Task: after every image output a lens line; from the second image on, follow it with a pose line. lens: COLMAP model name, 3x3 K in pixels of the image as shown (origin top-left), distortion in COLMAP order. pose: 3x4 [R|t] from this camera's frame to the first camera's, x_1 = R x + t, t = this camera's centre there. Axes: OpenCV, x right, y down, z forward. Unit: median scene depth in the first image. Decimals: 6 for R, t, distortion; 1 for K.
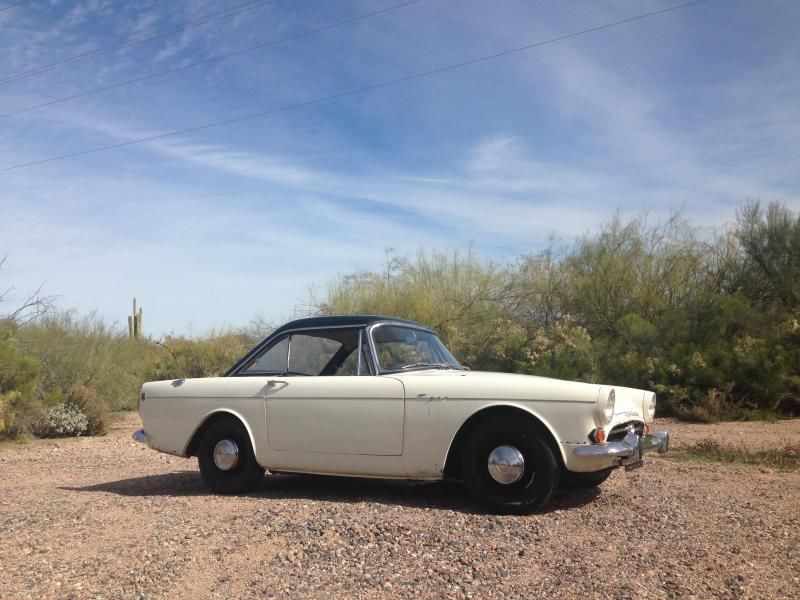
lens RADIAL K [[733.5, 0, 396.3], [0, 733.5, 297.2], [0, 0, 1]] dist [0.055272, 0.000000]
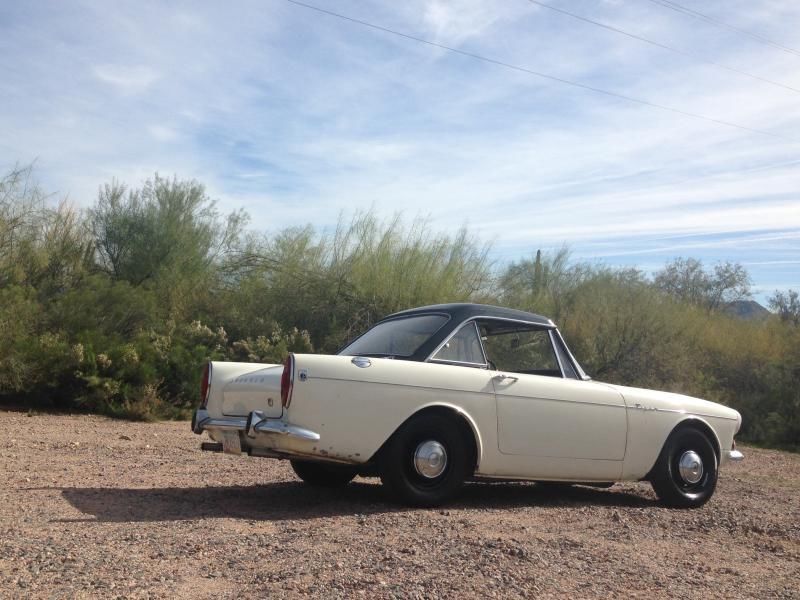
lens RADIAL K [[865.3, 0, 393.0], [0, 865.3, 305.0], [0, 0, 1]] dist [0.077571, 0.000000]
pose [[0.478776, 0.145454, 0.865804, -0.369911], [-0.179672, 0.981541, -0.065542, 0.039822], [-0.859355, -0.124181, 0.496072, 0.199357]]
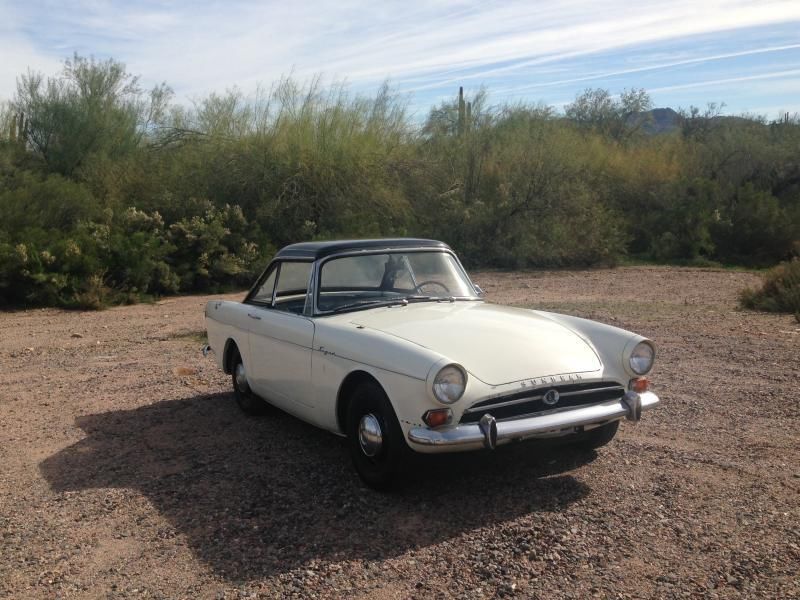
lens RADIAL K [[813.2, 0, 398.6], [0, 813.2, 302.5], [0, 0, 1]] dist [0.053164, 0.000000]
pose [[0.420707, -0.072043, 0.904332, -0.387262], [-0.087655, 0.988950, 0.119562, -0.008854], [-0.902952, -0.129570, 0.409743, 0.162884]]
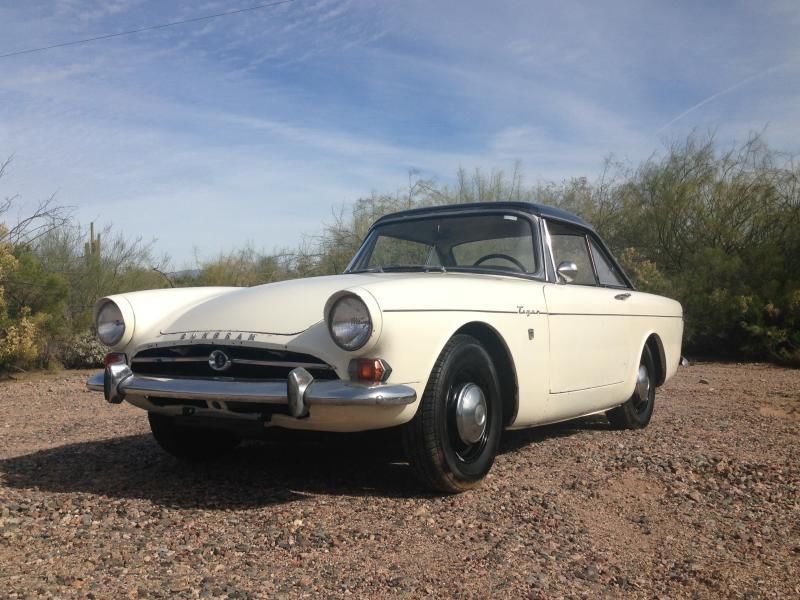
lens RADIAL K [[811.8, 0, 402.1], [0, 811.8, 300.9], [0, 0, 1]] dist [0.052503, 0.000000]
pose [[0.999108, 0.023895, 0.034813, -0.102531], [-0.026765, 0.996066, 0.084475, 0.016244], [-0.032658, -0.085331, 0.995817, 0.033592]]
